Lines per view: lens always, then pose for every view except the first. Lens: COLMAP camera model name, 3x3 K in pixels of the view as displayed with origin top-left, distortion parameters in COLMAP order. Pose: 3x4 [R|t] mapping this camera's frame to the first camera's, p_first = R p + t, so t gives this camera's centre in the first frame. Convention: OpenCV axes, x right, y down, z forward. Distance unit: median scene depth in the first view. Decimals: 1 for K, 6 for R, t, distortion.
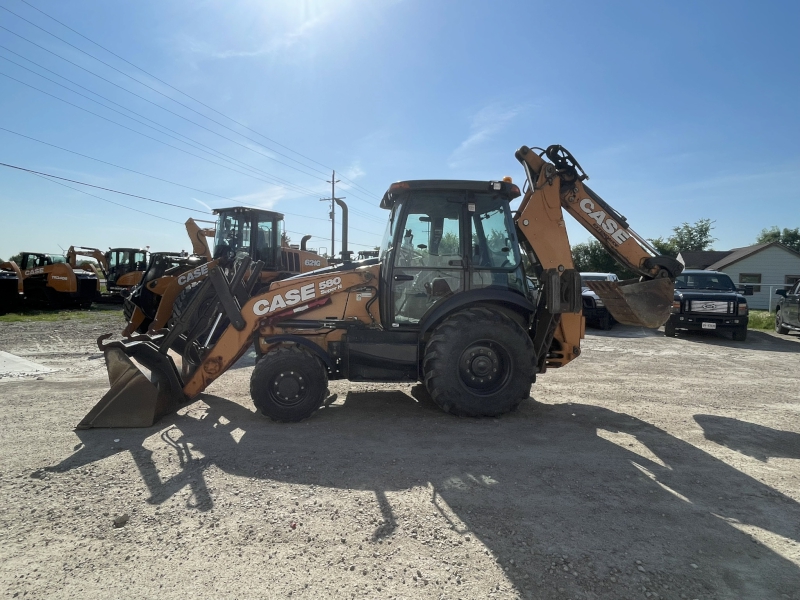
lens RADIAL K [[450.5, 0, 391.2], [0, 450.5, 298.8], [0, 0, 1]] dist [-0.003036, -0.001825]
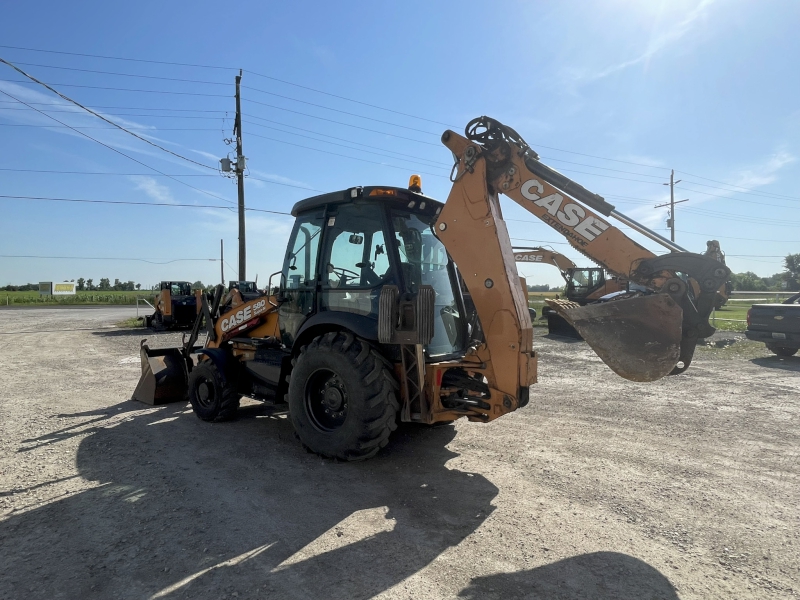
lens RADIAL K [[450.5, 0, 391.2], [0, 450.5, 298.8], [0, 0, 1]] dist [-0.003036, -0.001825]
pose [[0.707175, -0.012505, -0.706928, 0.897802], [-0.020682, 0.999050, -0.038362, -0.014606], [0.706736, 0.041749, 0.706244, 0.444331]]
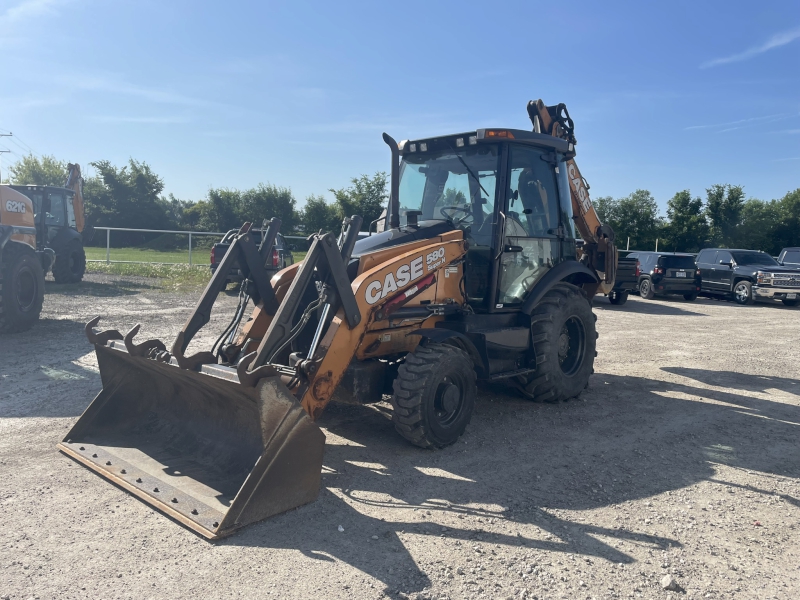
lens RADIAL K [[599.8, 0, 398.9], [0, 599.8, 283.5], [0, 0, 1]] dist [0.038174, -0.006583]
pose [[0.758969, -0.037779, 0.650030, -0.842092], [0.010586, 0.998899, 0.045694, -0.035092], [-0.651041, -0.027799, 0.758534, 0.282963]]
